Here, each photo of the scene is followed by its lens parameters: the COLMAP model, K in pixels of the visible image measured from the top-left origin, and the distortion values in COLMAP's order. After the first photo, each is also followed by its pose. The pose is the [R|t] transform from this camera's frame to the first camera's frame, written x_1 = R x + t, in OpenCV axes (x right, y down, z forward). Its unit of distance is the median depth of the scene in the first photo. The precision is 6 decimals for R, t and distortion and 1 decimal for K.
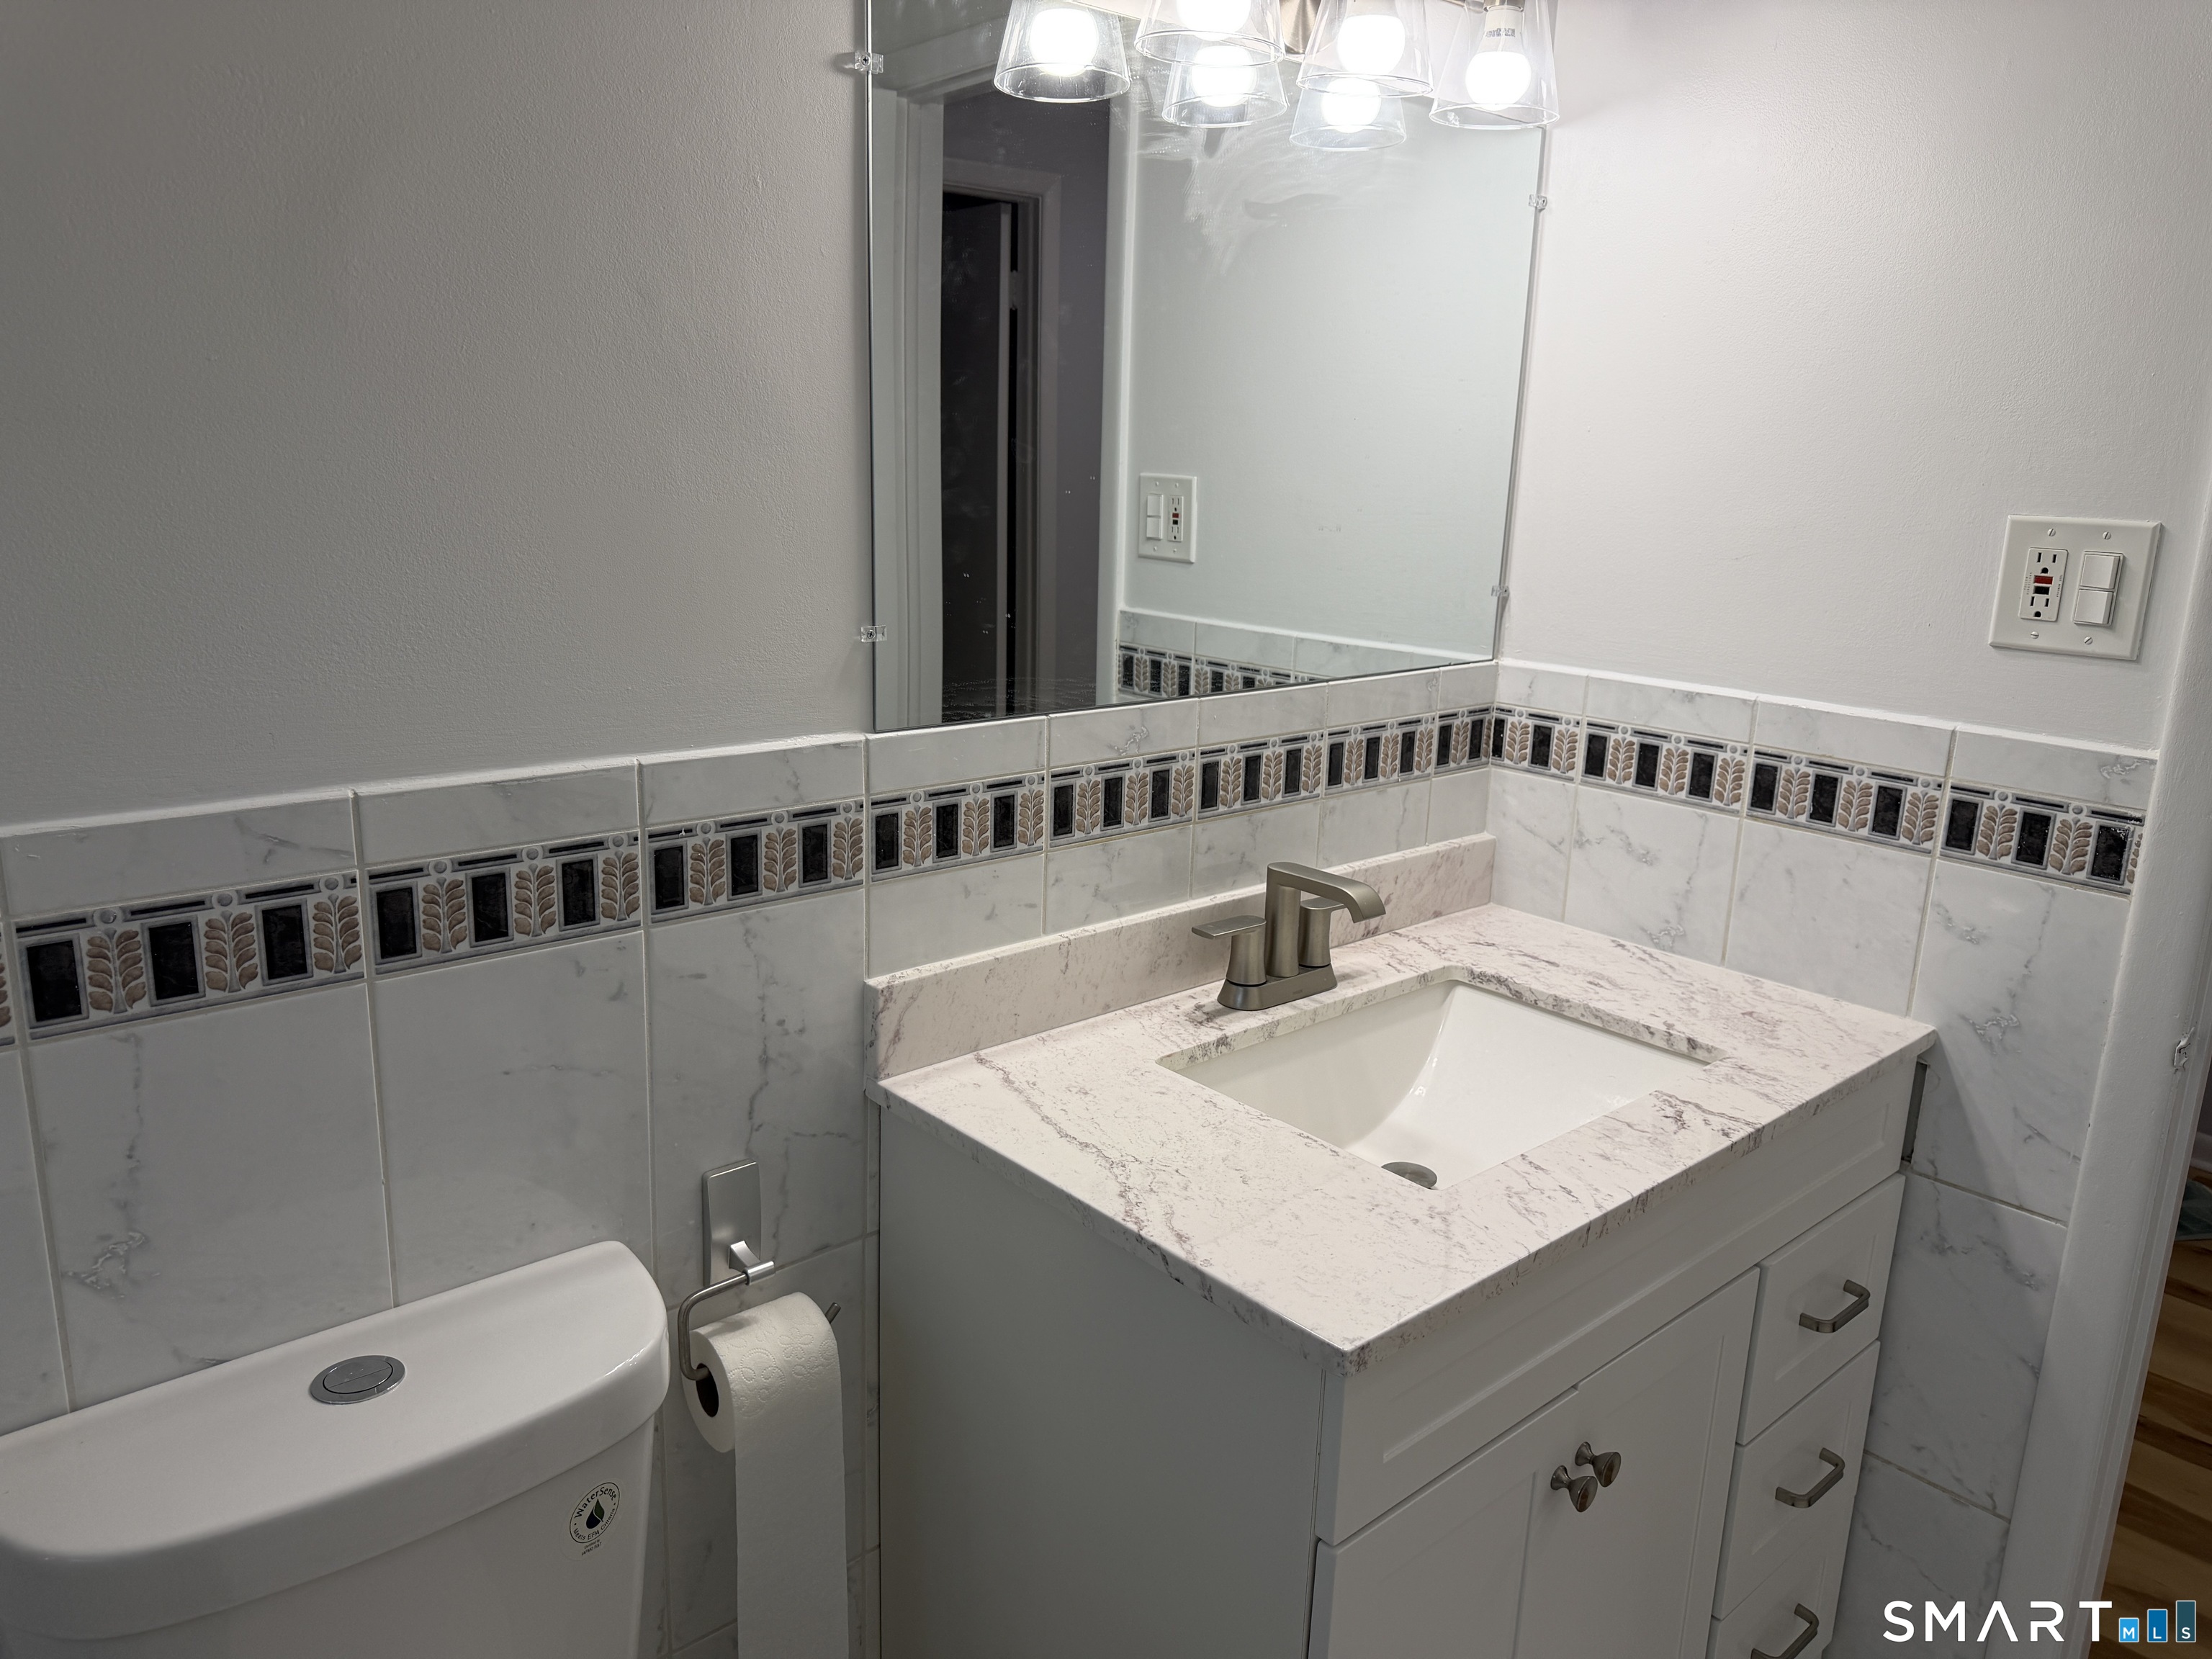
lens RADIAL K [[1529.6, 0, 1103.7], [0, 1529.6, 821.3], [0, 0, 1]] dist [0.159234, -0.285084]
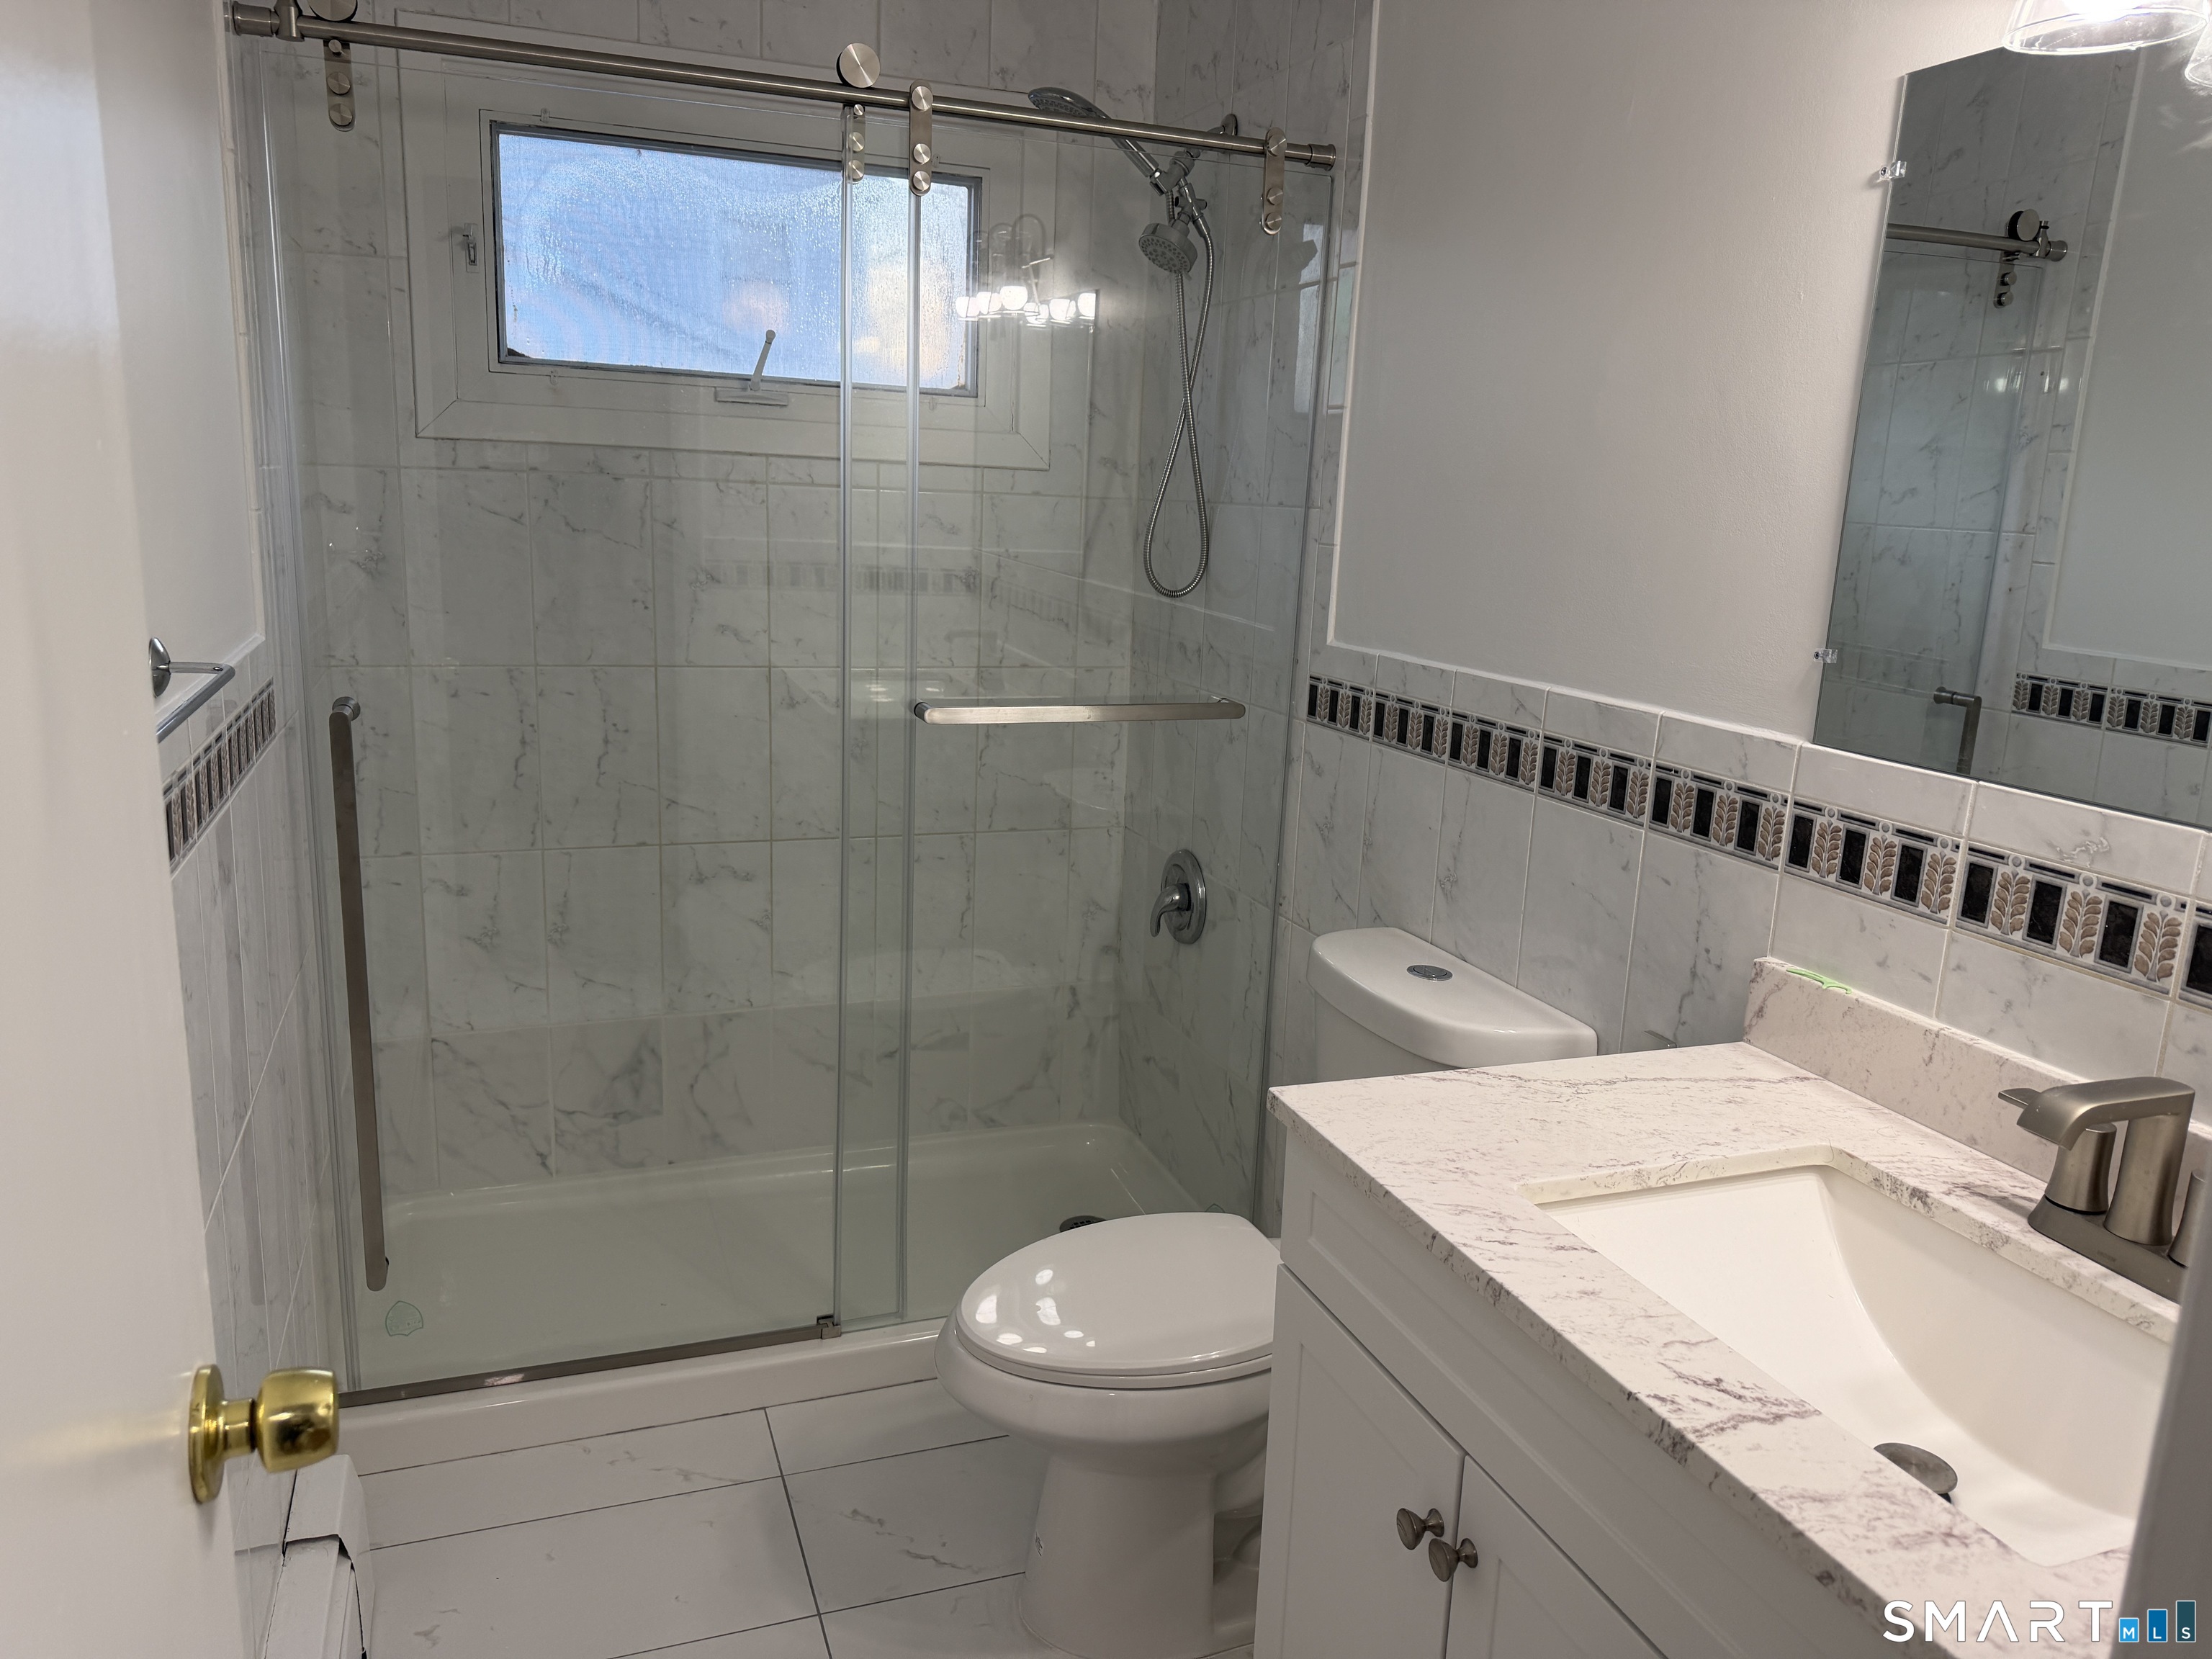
lens RADIAL K [[1559.8, 0, 1102.3], [0, 1559.8, 831.4], [0, 0, 1]] dist [0.039074, -0.052410]
pose [[-0.362352, 0.158407, -0.918482, 1.128366], [-0.265788, 0.926971, 0.264728, -0.166854], [0.893341, 0.340046, -0.293787, 0.904577]]
